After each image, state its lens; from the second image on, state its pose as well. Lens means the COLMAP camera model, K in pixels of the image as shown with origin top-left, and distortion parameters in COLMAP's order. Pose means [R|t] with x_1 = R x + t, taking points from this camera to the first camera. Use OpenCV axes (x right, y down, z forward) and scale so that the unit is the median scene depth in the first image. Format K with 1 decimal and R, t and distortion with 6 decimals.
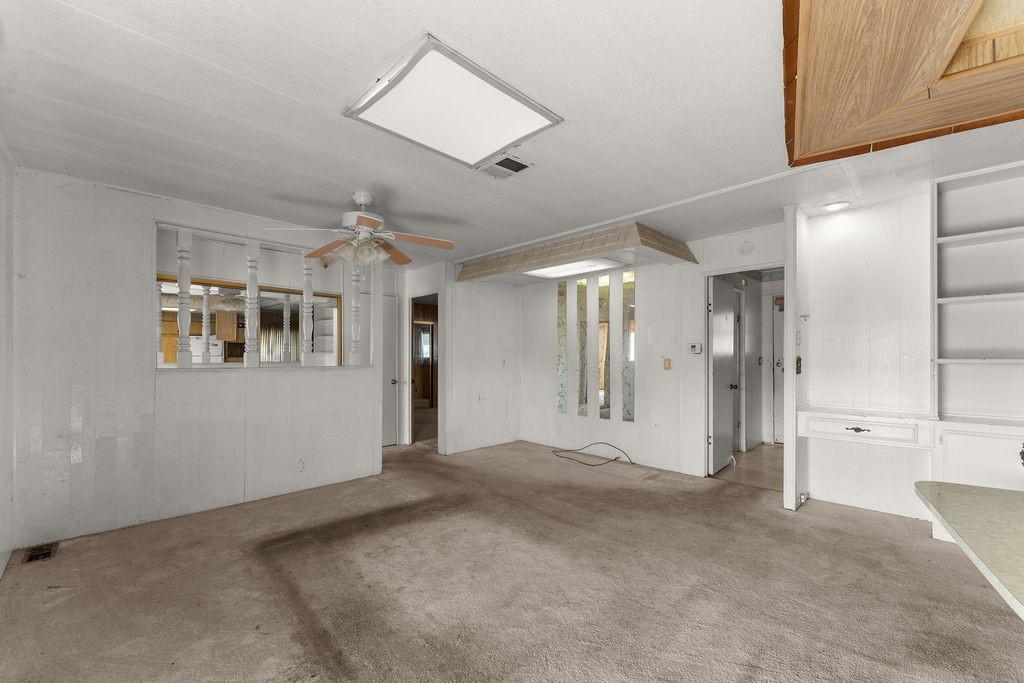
lens RADIAL K [[413.7, 0, 516.2], [0, 413.7, 355.8], [0, 0, 1]] dist [-0.000084, -0.000122]
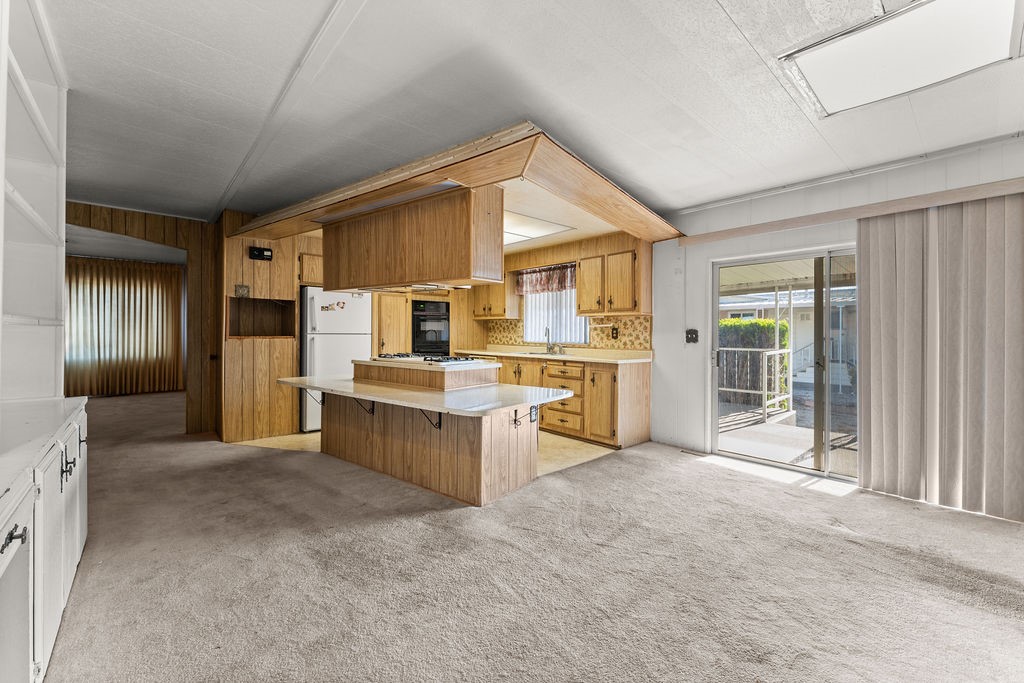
lens RADIAL K [[415.8, 0, 519.1], [0, 415.8, 326.2], [0, 0, 1]] dist [0.000368, 0.000153]
pose [[-0.999274, -0.005275, 0.037743, 0.539352], [-0.005984, 0.999807, -0.018692, 0.033654], [-0.037637, -0.018904, -0.999113, 1.620232]]
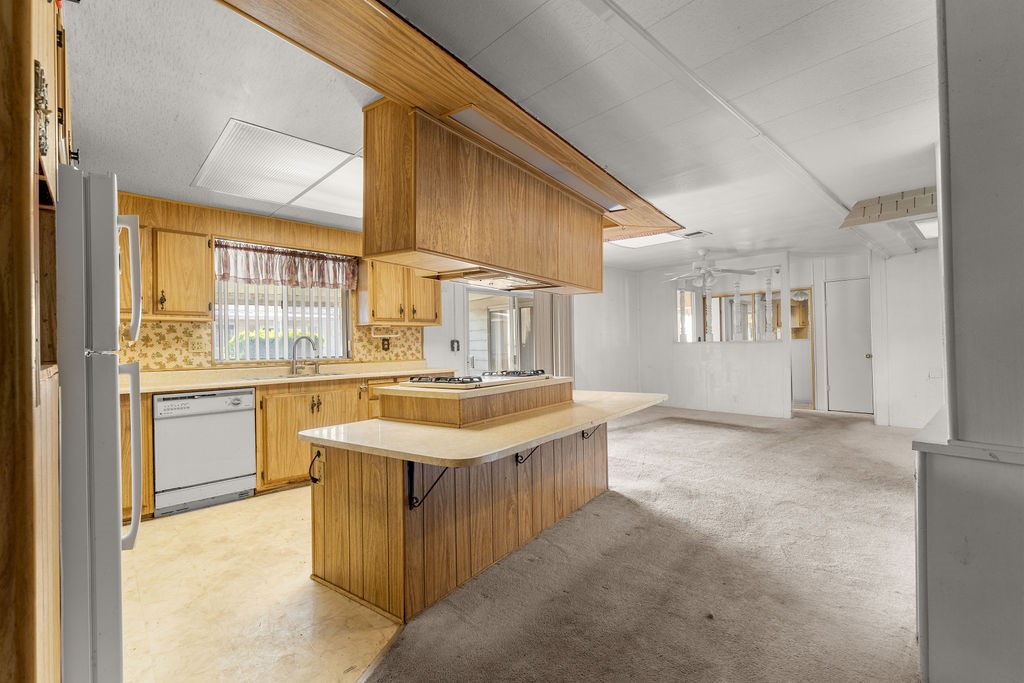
lens RADIAL K [[450.7, 0, 514.3], [0, 450.7, 338.7], [0, 0, 1]] dist [0.000745, -0.000119]
pose [[-0.019808, -0.010834, -0.999745, 2.139576], [0.016632, 0.999799, -0.011164, 0.034478], [0.999665, -0.016849, -0.019624, 0.217317]]
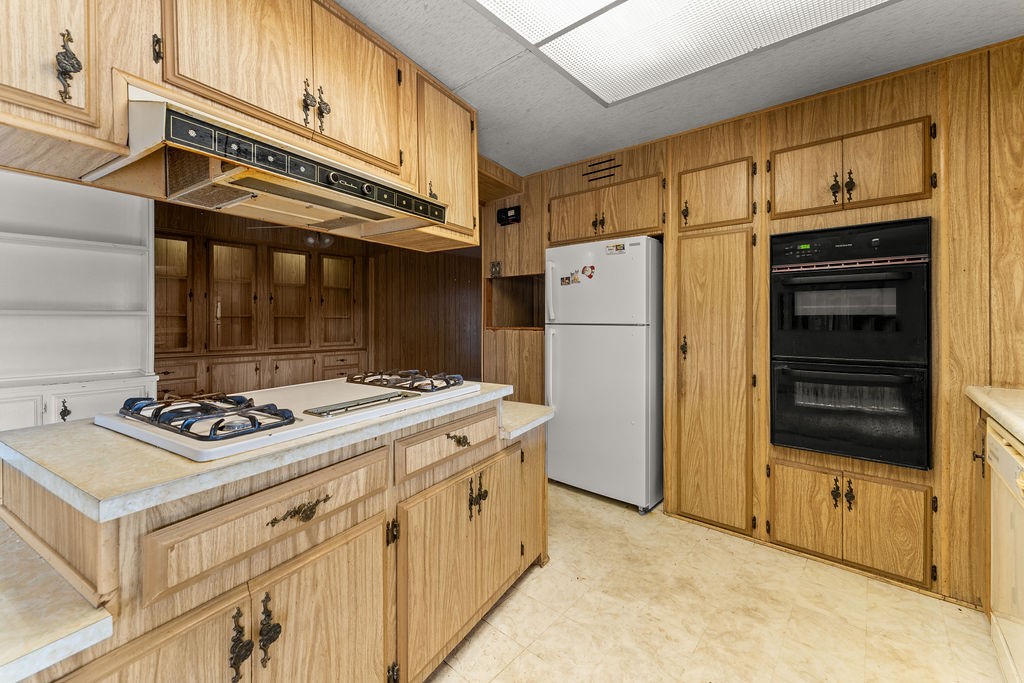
lens RADIAL K [[418.1, 0, 512.9], [0, 418.1, 318.7], [0, 0, 1]] dist [0.000485, 0.000055]
pose [[-0.072239, 0.002564, 0.997384, 0.382813], [-0.002899, 0.999992, -0.002780, 0.026376], [-0.997383, -0.003092, -0.072231, -0.093194]]
